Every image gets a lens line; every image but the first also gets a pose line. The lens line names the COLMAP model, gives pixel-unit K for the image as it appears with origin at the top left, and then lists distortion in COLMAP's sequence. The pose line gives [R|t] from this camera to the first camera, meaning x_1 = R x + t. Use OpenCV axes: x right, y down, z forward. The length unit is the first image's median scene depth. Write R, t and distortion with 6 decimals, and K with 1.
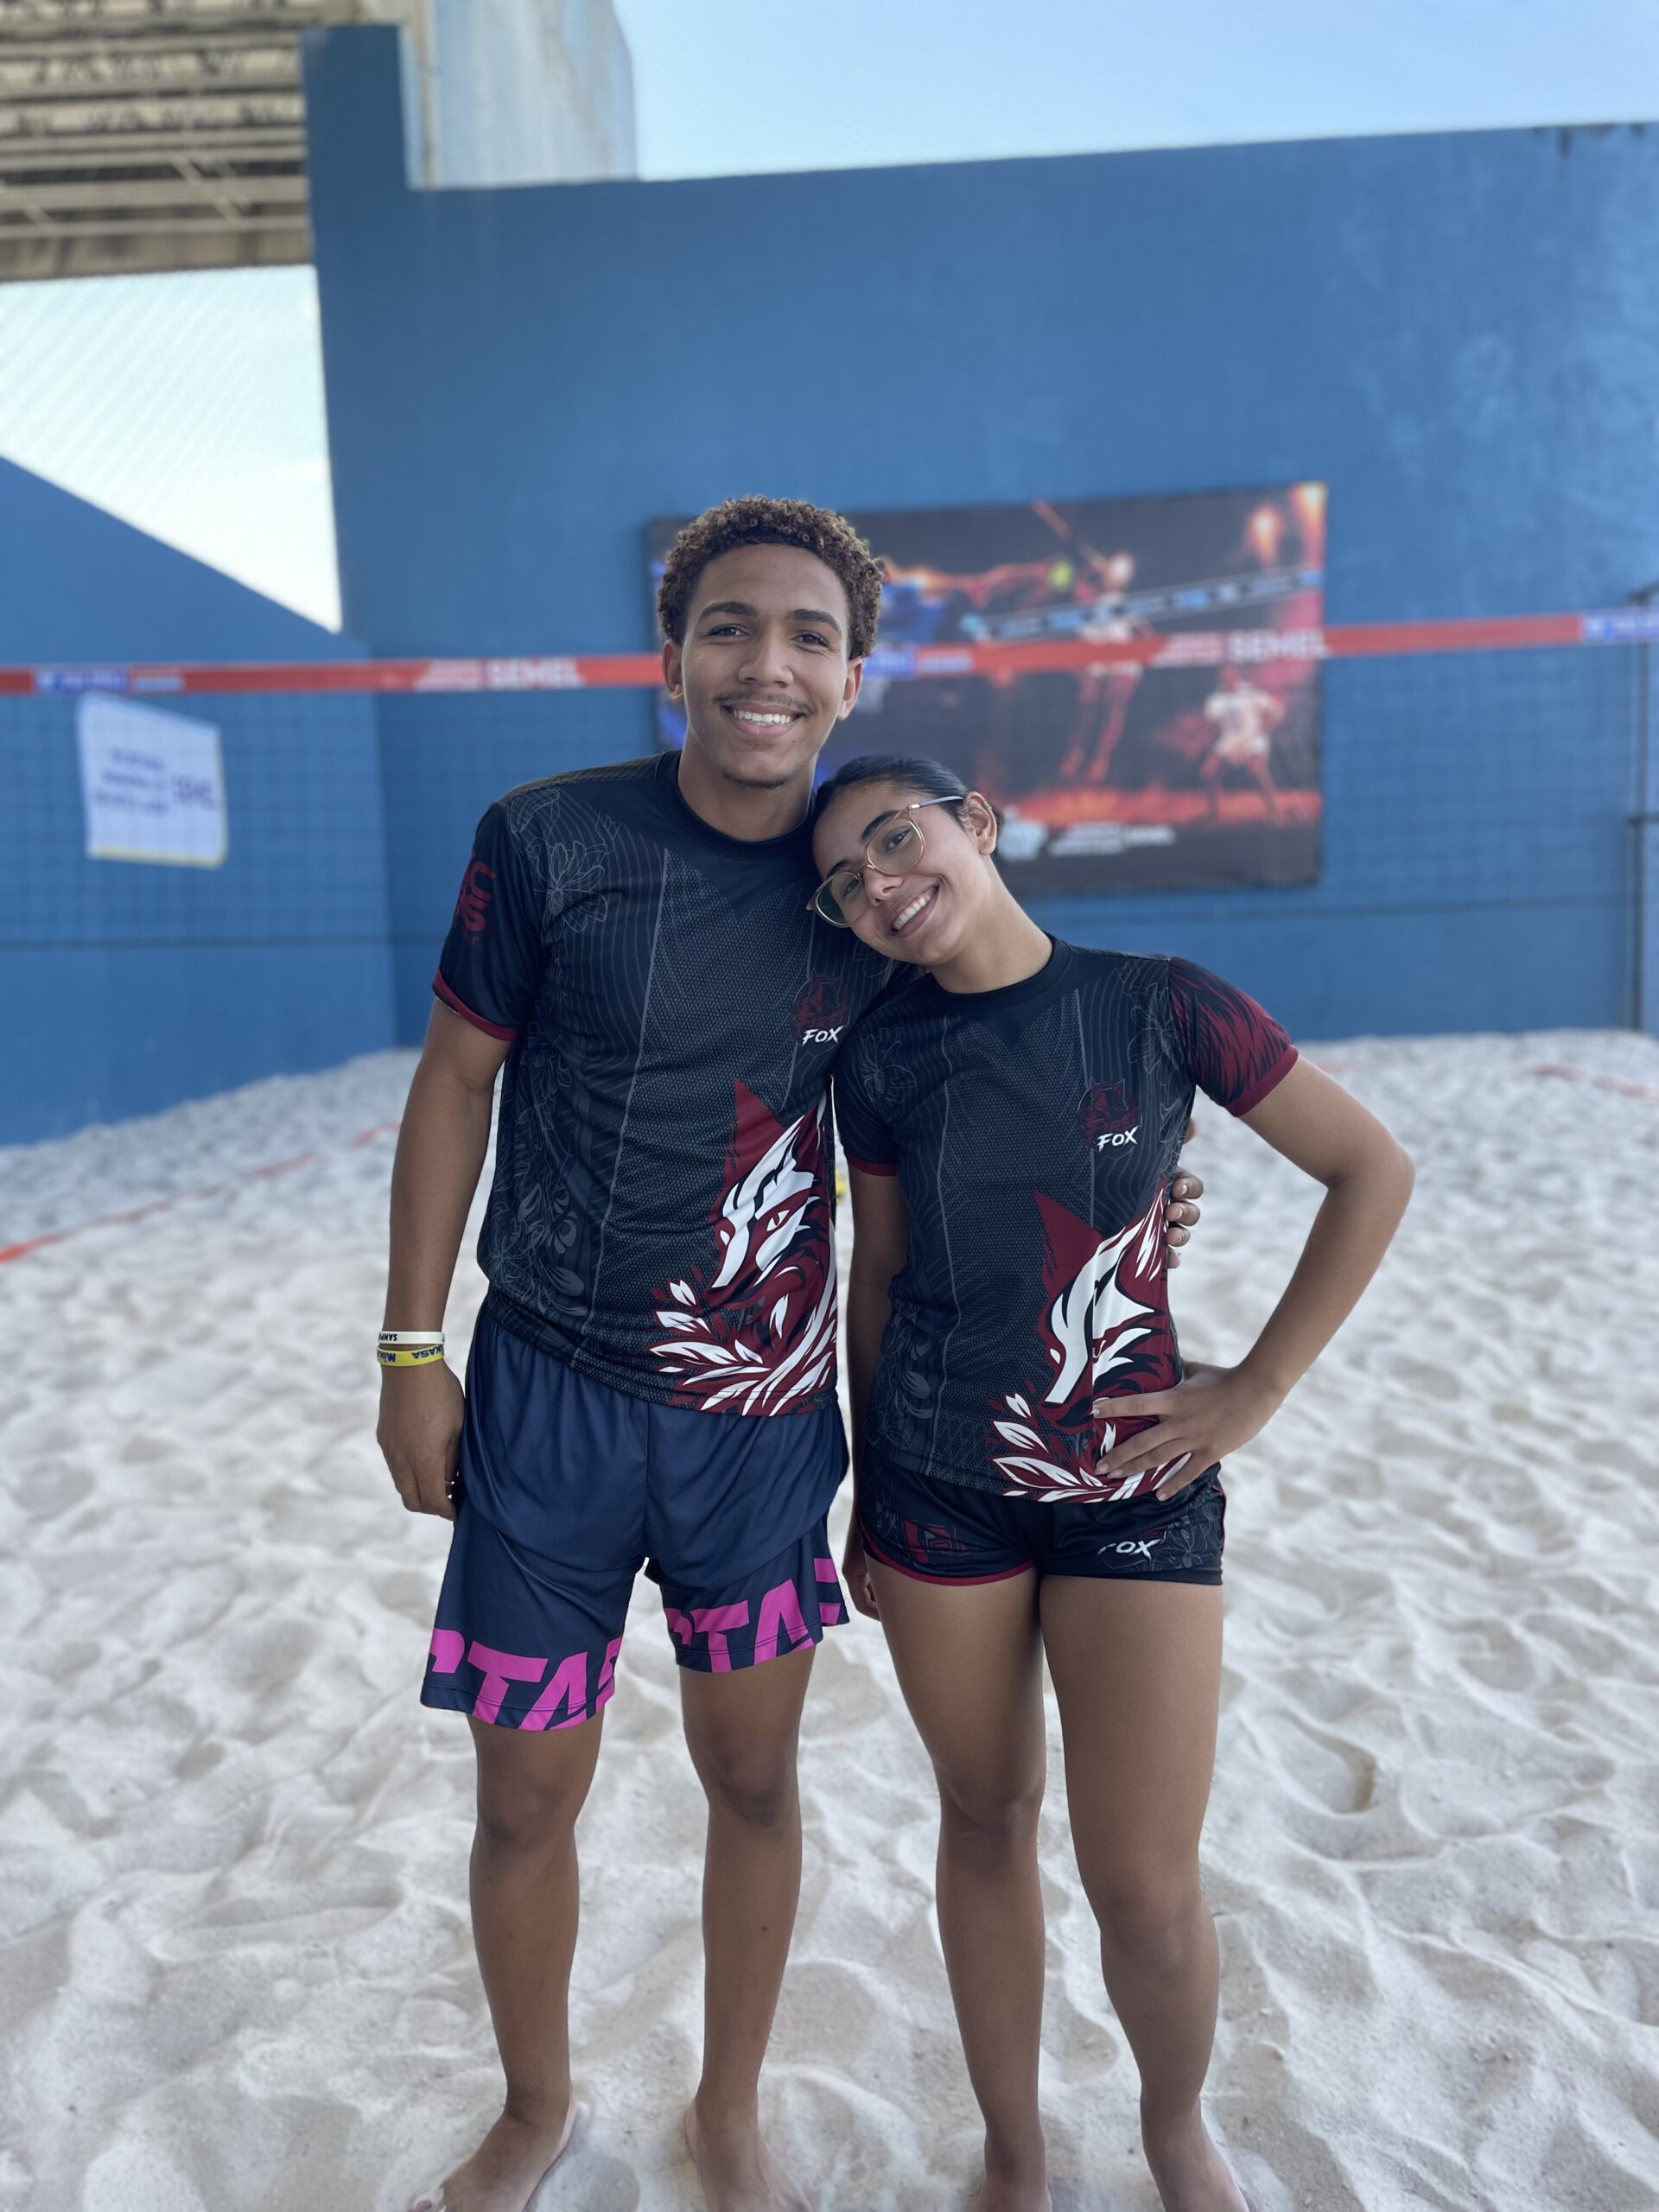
lens RADIAL K [[1675.6, 0, 816.8], [0, 1675.6, 1101.9], [0, 0, 1]] dist [0.081504, -0.114176]
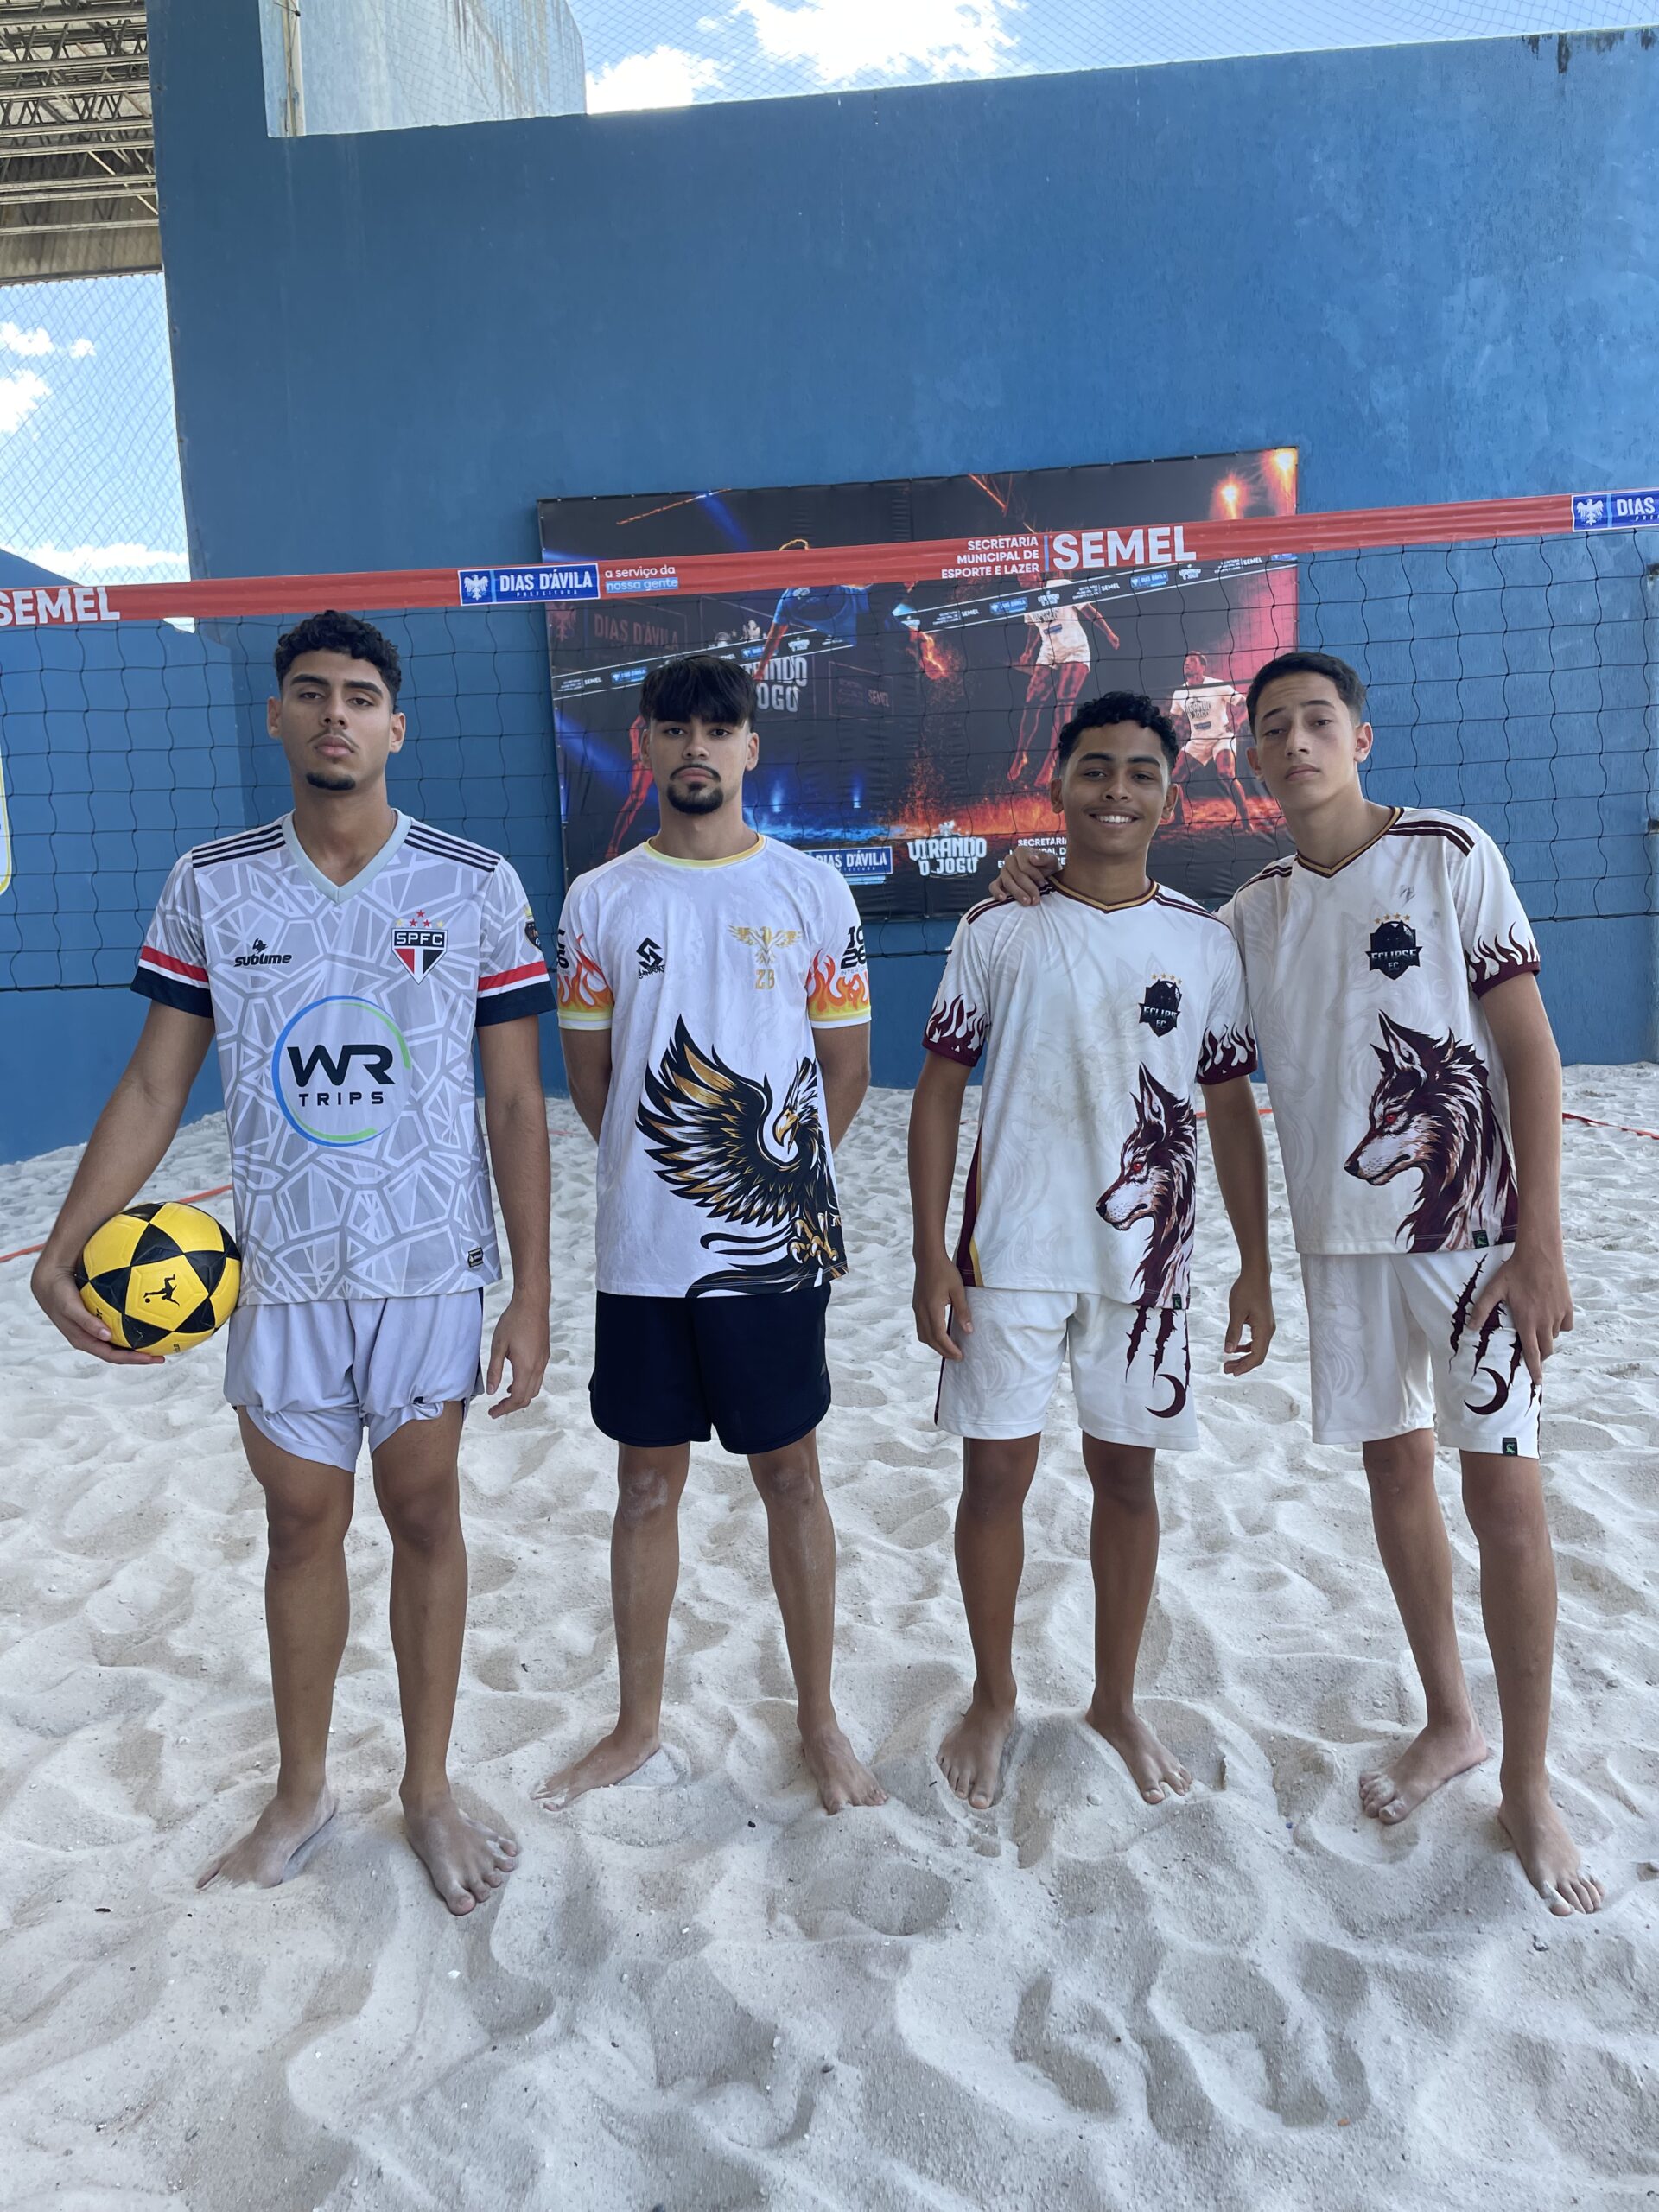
lens RADIAL K [[1675.6, 0, 816.8], [0, 1675.6, 1101.9], [0, 0, 1]] dist [0.081504, -0.114176]
pose [[0.999849, -0.013875, -0.010497, 0.052847], [0.013756, 0.999841, -0.011328, -0.017263], [0.010653, 0.011182, 0.999881, 0.117195]]
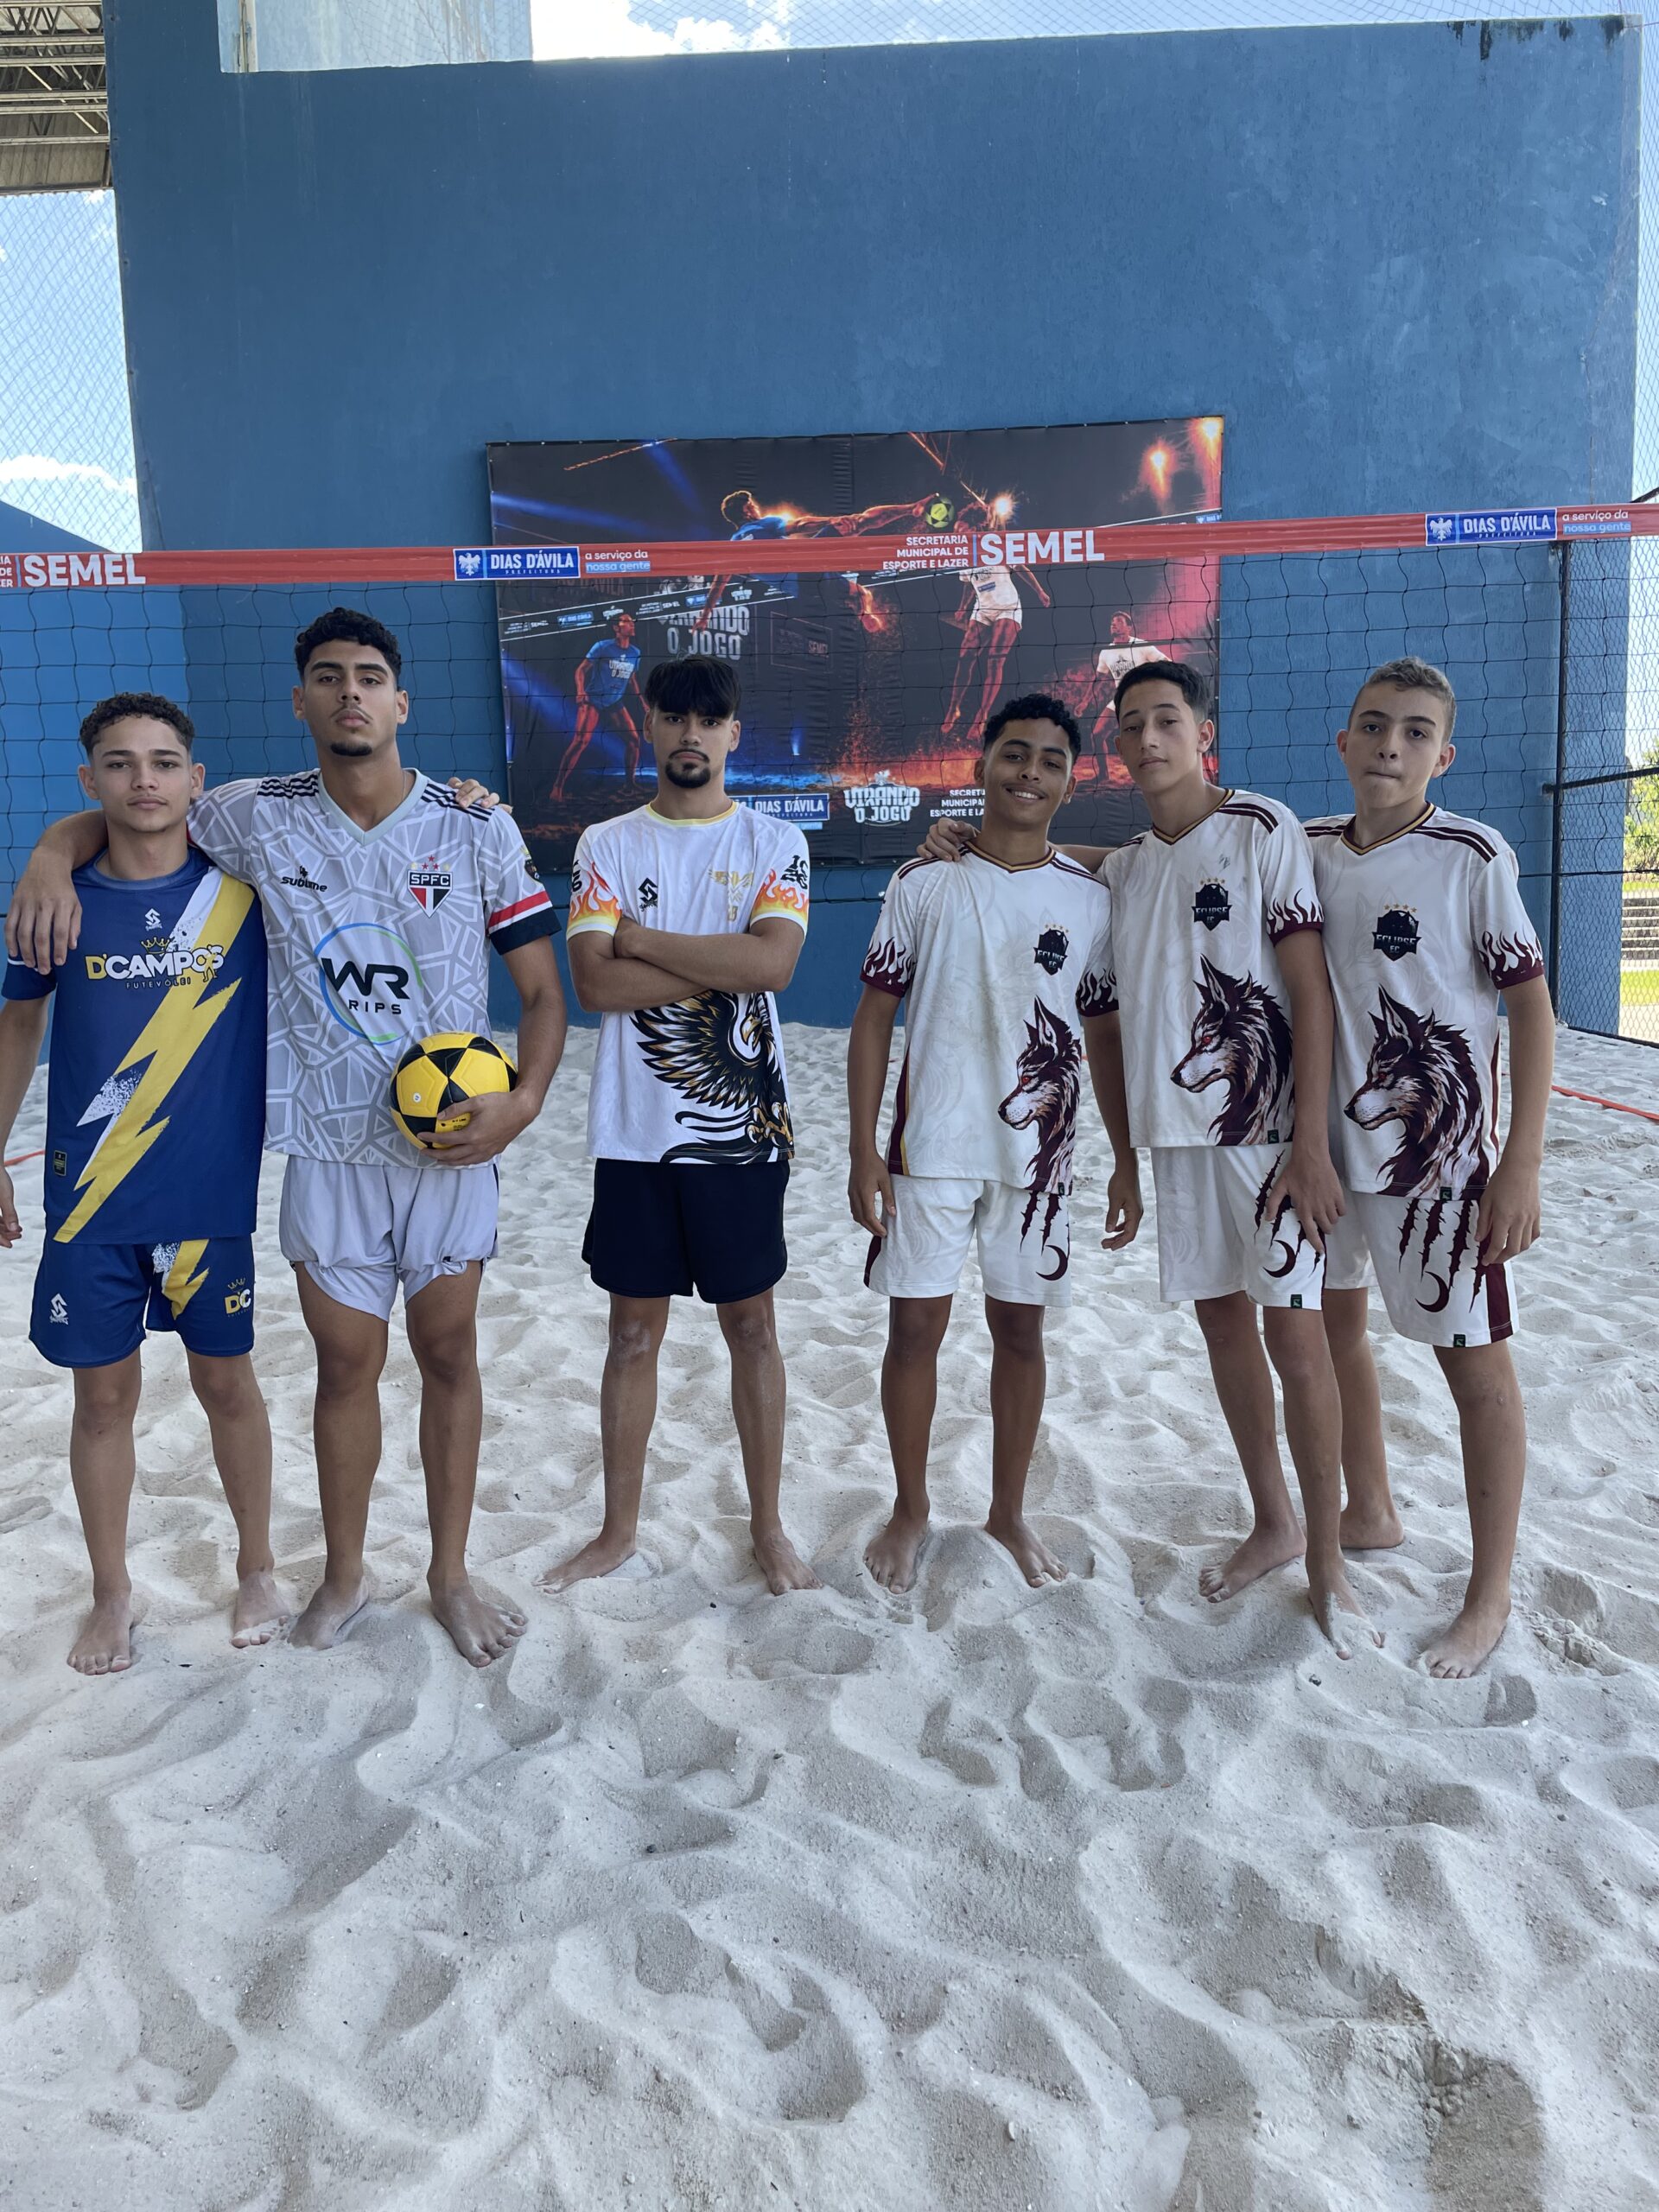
lens RADIAL K [[1675.6, 0, 816.8], [0, 1675.6, 1101.9], [0, 0, 1]] dist [0.081504, -0.114176]
pose [[0.999506, 0.000996, 0.031417, 0.049756], [-0.001719, 0.999734, 0.023004, -0.014092], [-0.031386, -0.023046, 0.999242, 0.080053]]
